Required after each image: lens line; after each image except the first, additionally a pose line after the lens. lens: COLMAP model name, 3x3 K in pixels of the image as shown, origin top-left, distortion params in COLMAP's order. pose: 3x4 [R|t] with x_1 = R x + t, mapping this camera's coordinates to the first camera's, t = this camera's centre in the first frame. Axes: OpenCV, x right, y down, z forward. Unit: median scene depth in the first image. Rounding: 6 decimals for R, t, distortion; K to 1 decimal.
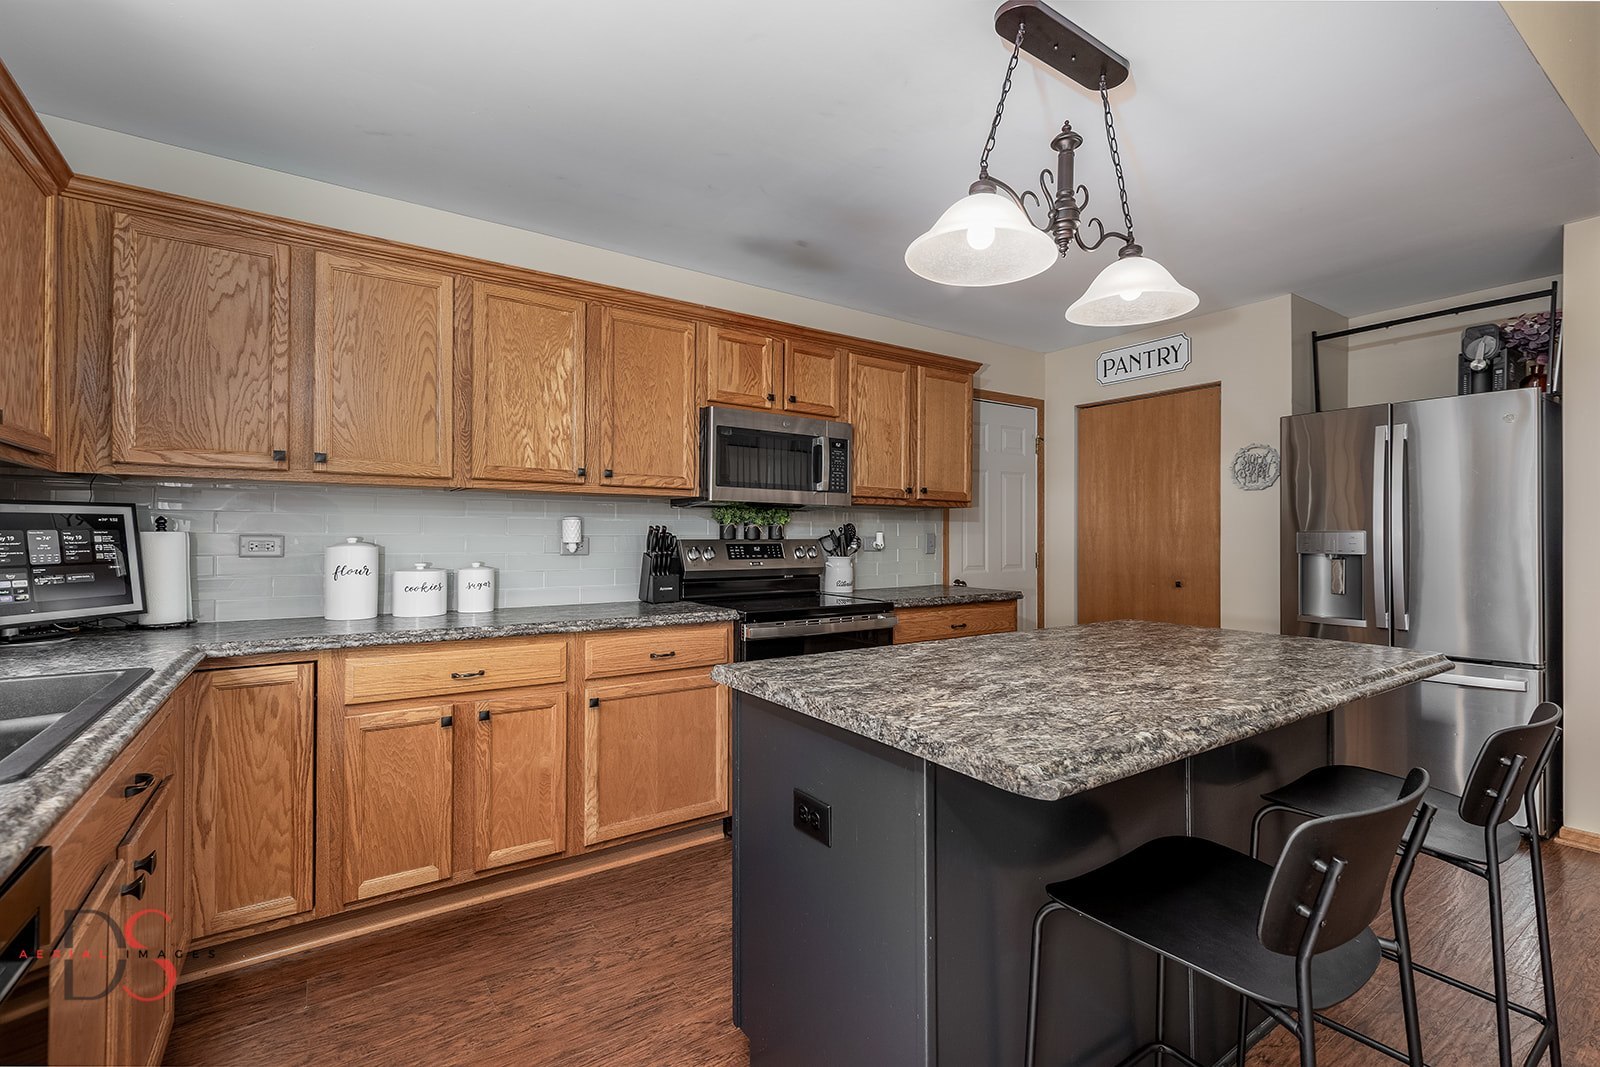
lens RADIAL K [[723.2, 0, 814.3], [0, 723.2, 529.1], [0, 0, 1]] dist [0.008920, 0.000392]
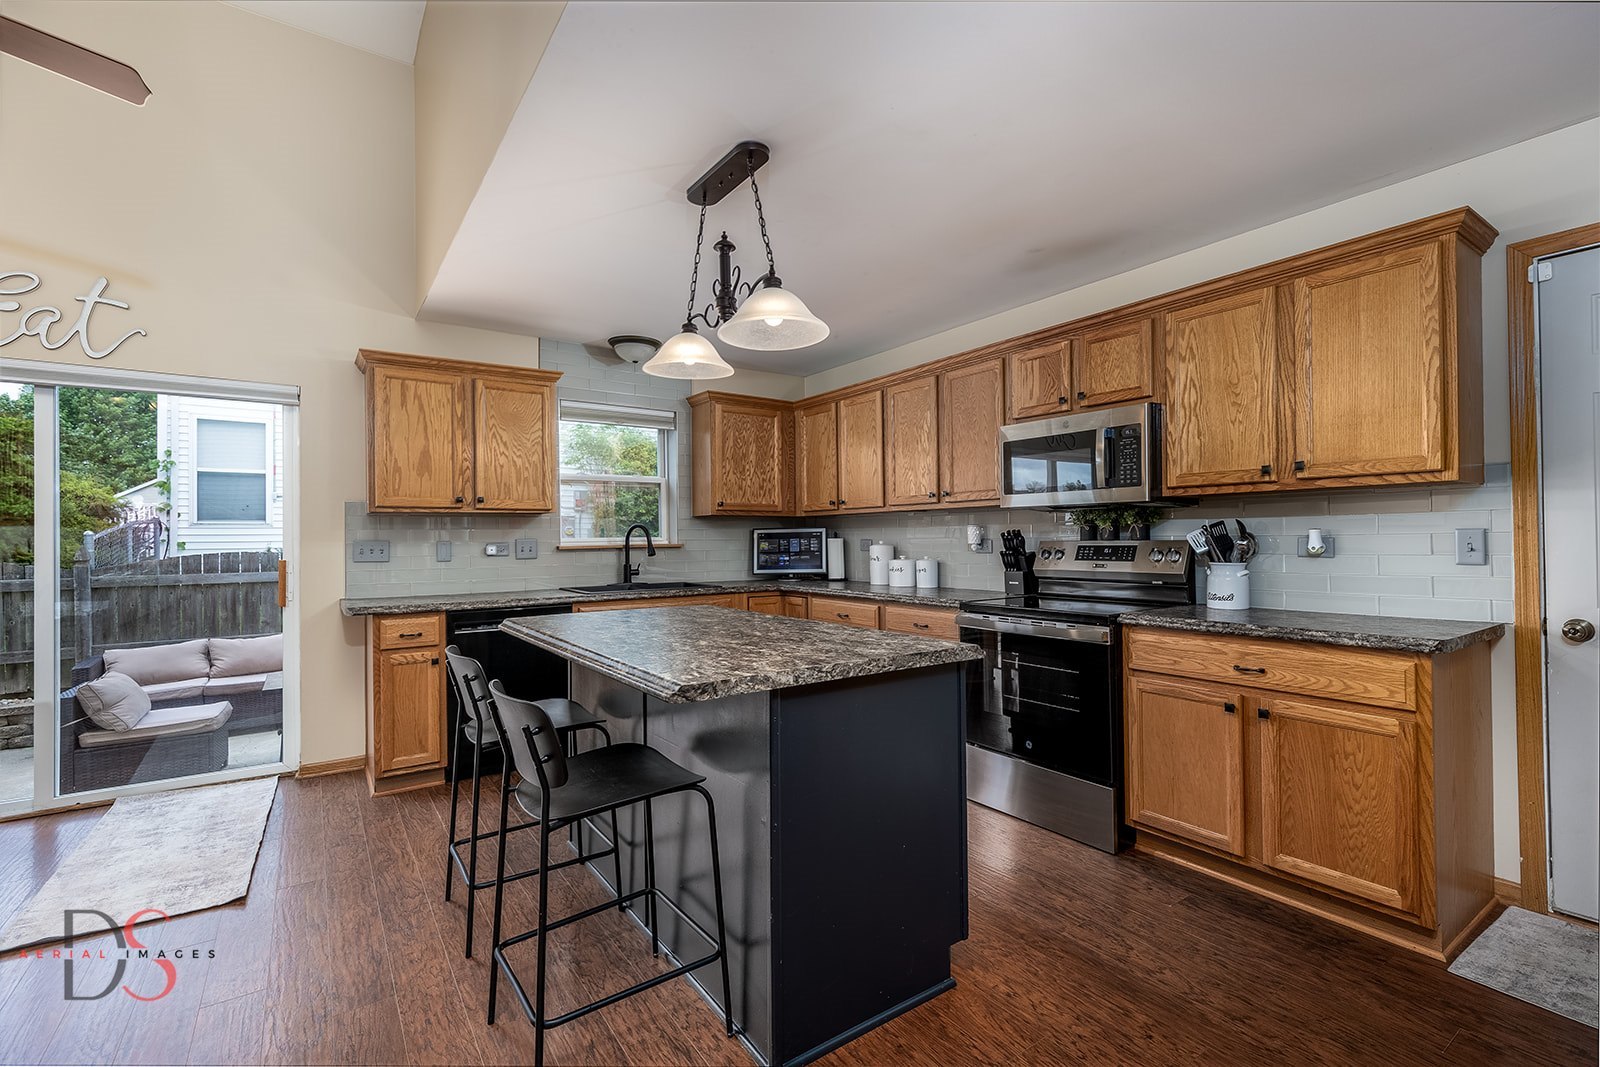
lens RADIAL K [[723.2, 0, 828.6], [0, 723.2, 538.9], [0, 0, 1]] dist [0.008920, 0.000392]
pose [[0.014378, -0.003484, -0.999891, 1.230047], [0.019898, 0.999797, -0.003198, 0.010193], [0.999699, -0.019850, 0.014444, 0.849312]]
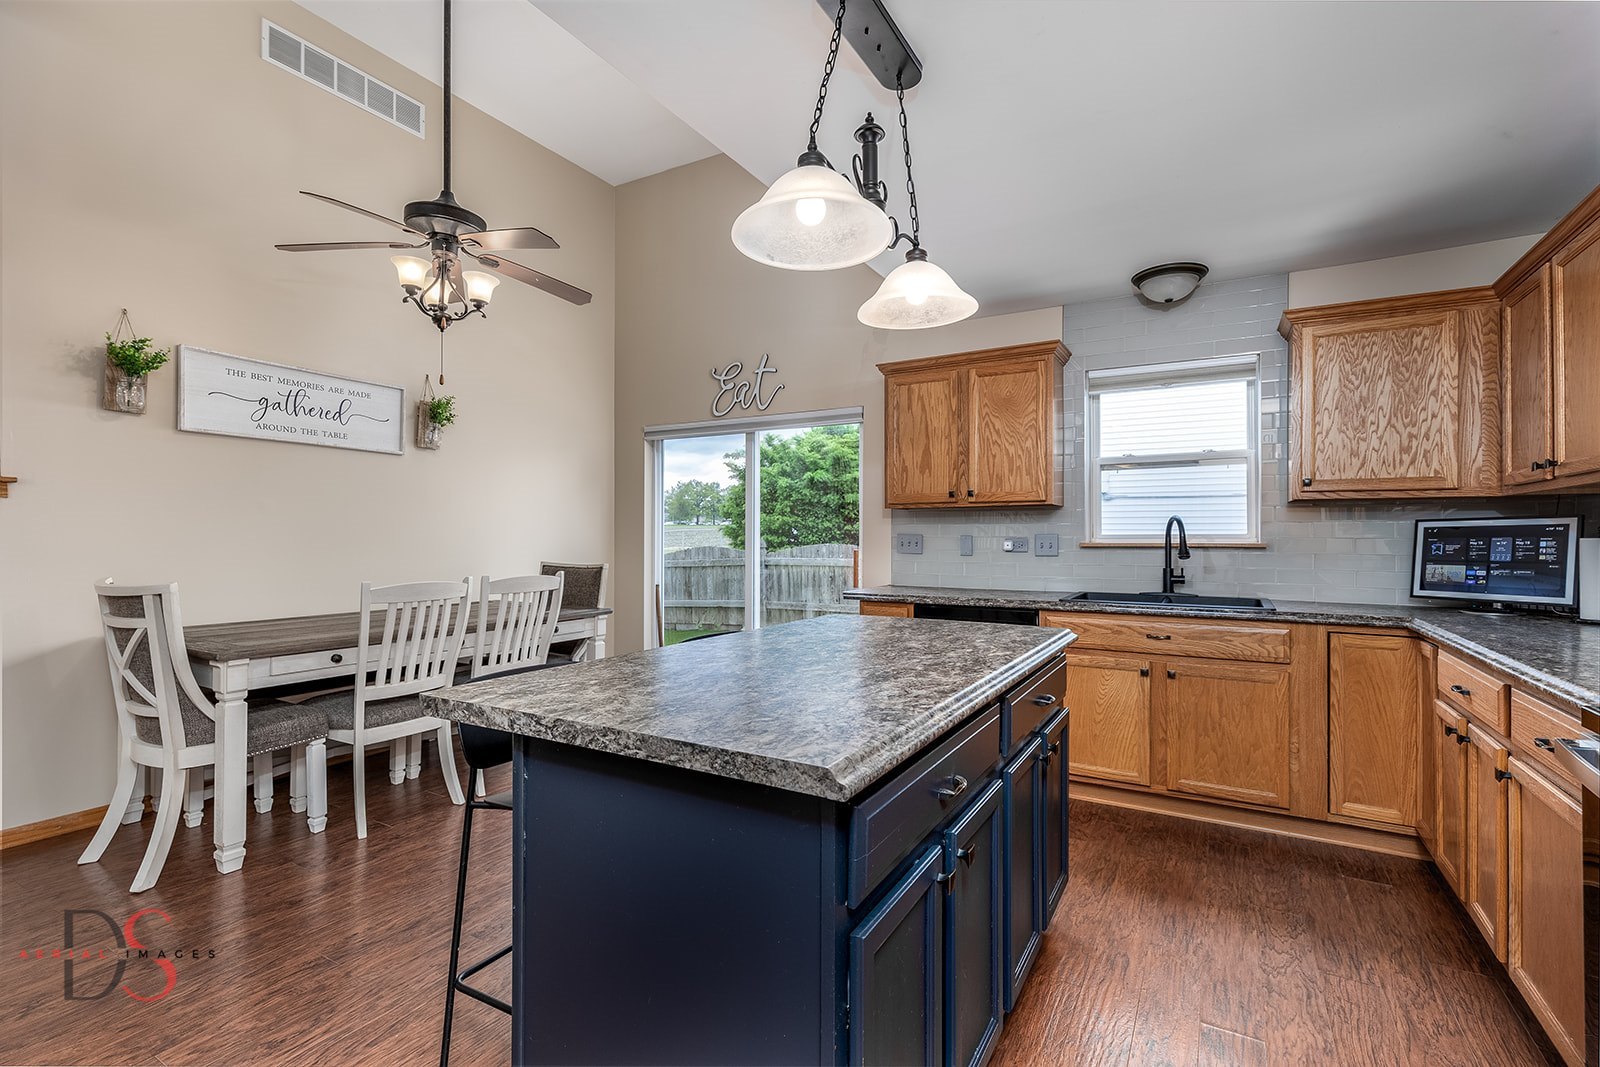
lens RADIAL K [[723.2, 0, 810.8], [0, 723.2, 537.0], [0, 0, 1]] dist [0.008920, 0.000392]
pose [[-0.906688, -0.005248, -0.421769, 0.607668], [-0.001327, 0.999953, -0.009588, 0.012698], [0.421800, -0.008134, -0.906652, 1.349791]]
